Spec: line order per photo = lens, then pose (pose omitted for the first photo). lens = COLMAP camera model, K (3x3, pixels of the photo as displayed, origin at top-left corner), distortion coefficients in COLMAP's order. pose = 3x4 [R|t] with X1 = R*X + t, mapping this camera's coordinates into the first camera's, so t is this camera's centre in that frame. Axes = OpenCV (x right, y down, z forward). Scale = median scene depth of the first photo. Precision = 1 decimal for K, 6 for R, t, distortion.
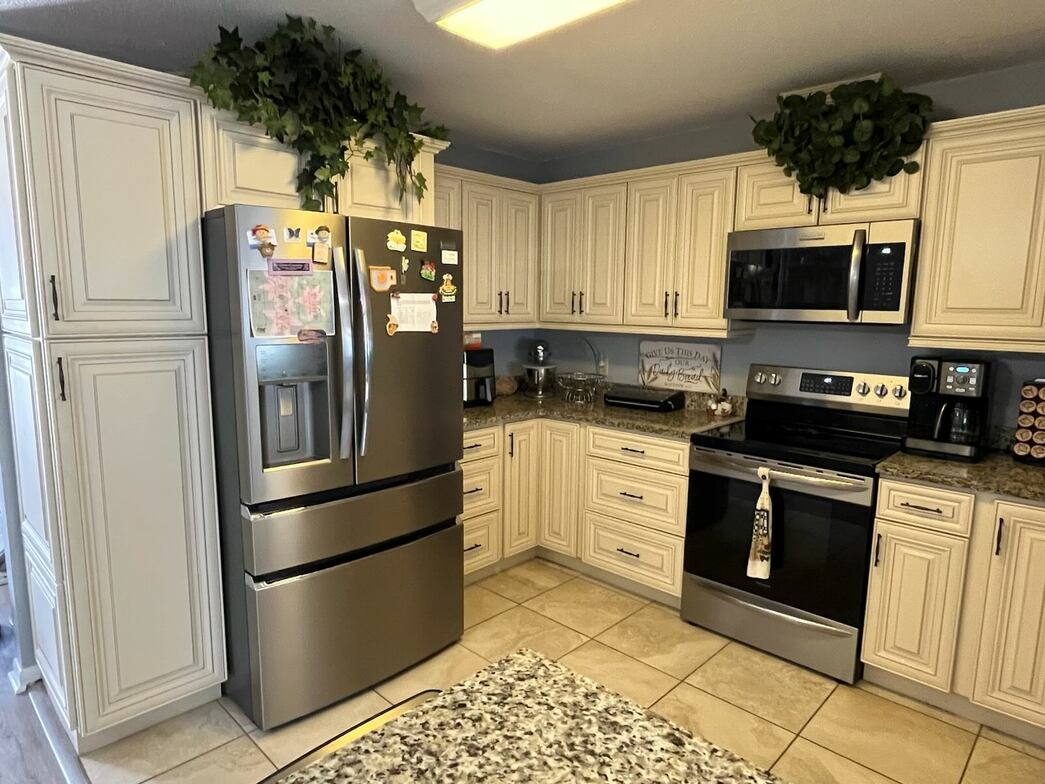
lens RADIAL K [[628.4, 0, 521.8], [0, 628.4, 394.9], [0, 0, 1]] dist [0.000338, 0.000249]
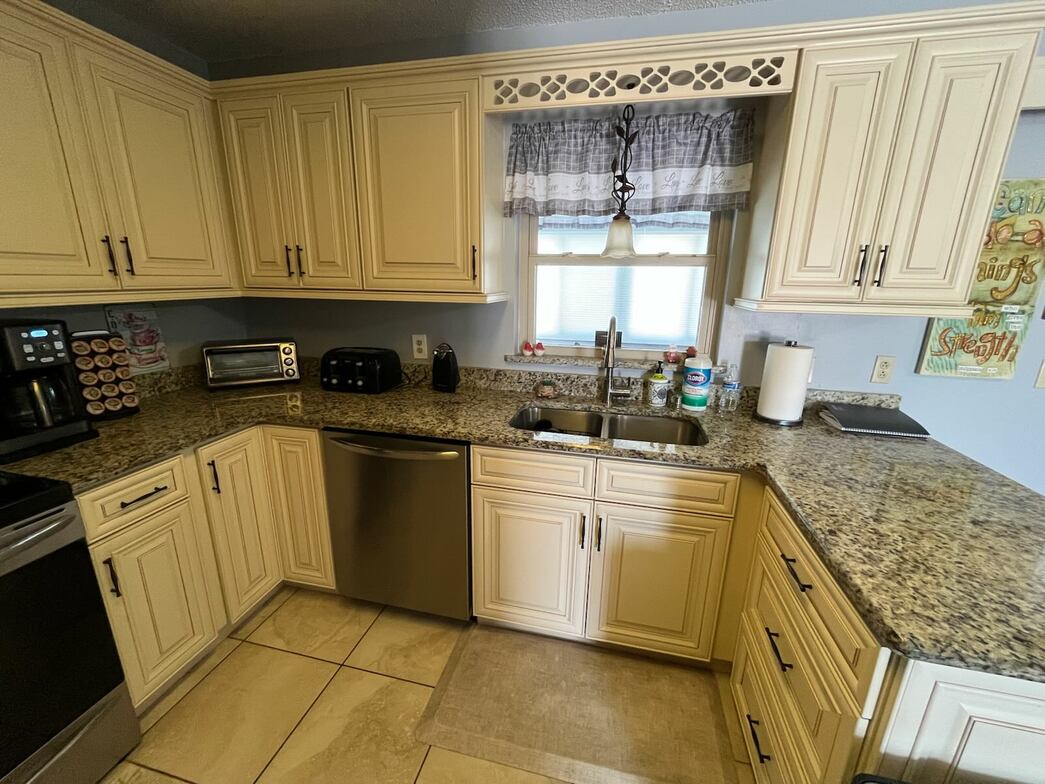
lens RADIAL K [[425.3, 0, 523.0], [0, 425.3, 390.4], [0, 0, 1]] dist [-0.002162, -0.000383]
pose [[-0.507377, -0.237004, 0.828491, -0.066592], [0.100571, 0.938578, 0.330087, -0.093460], [-0.855835, 0.250800, -0.452377, 0.789743]]
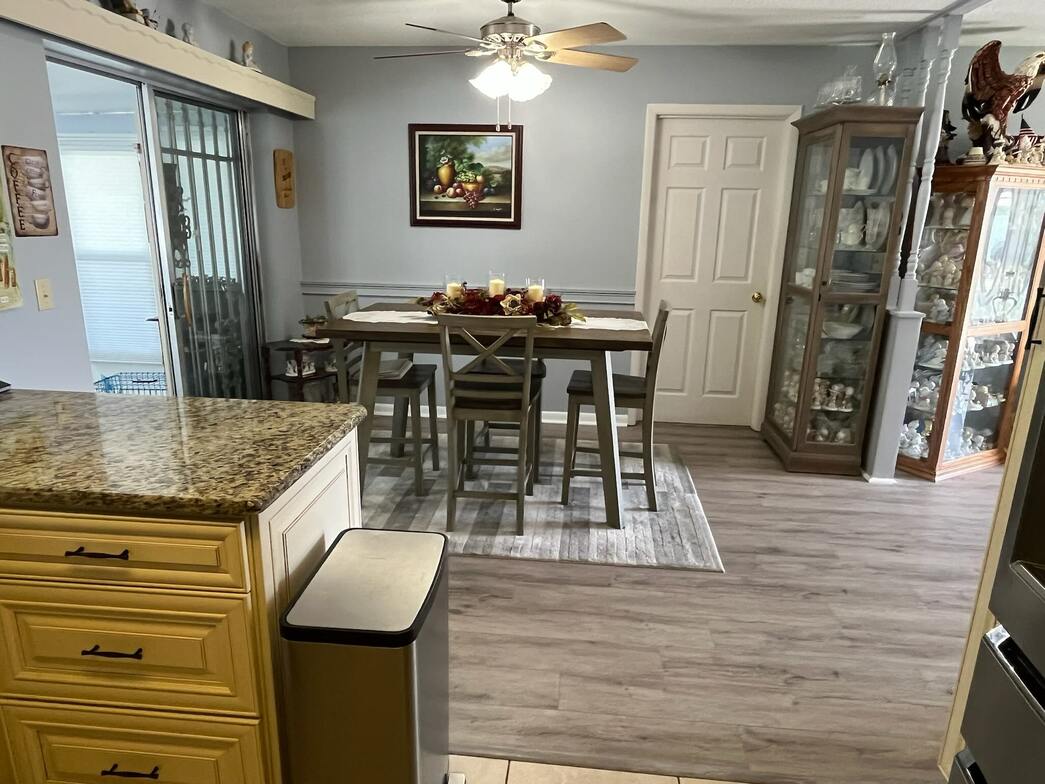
lens RADIAL K [[681.1, 0, 521.2], [0, 681.1, 394.7], [0, 0, 1]] dist [-0.005720, -0.001291]
pose [[-0.783178, 0.139866, -0.605863, 0.162321], [-0.114723, 0.925142, 0.361871, -0.125437], [0.611123, 0.352916, -0.708505, 0.988739]]
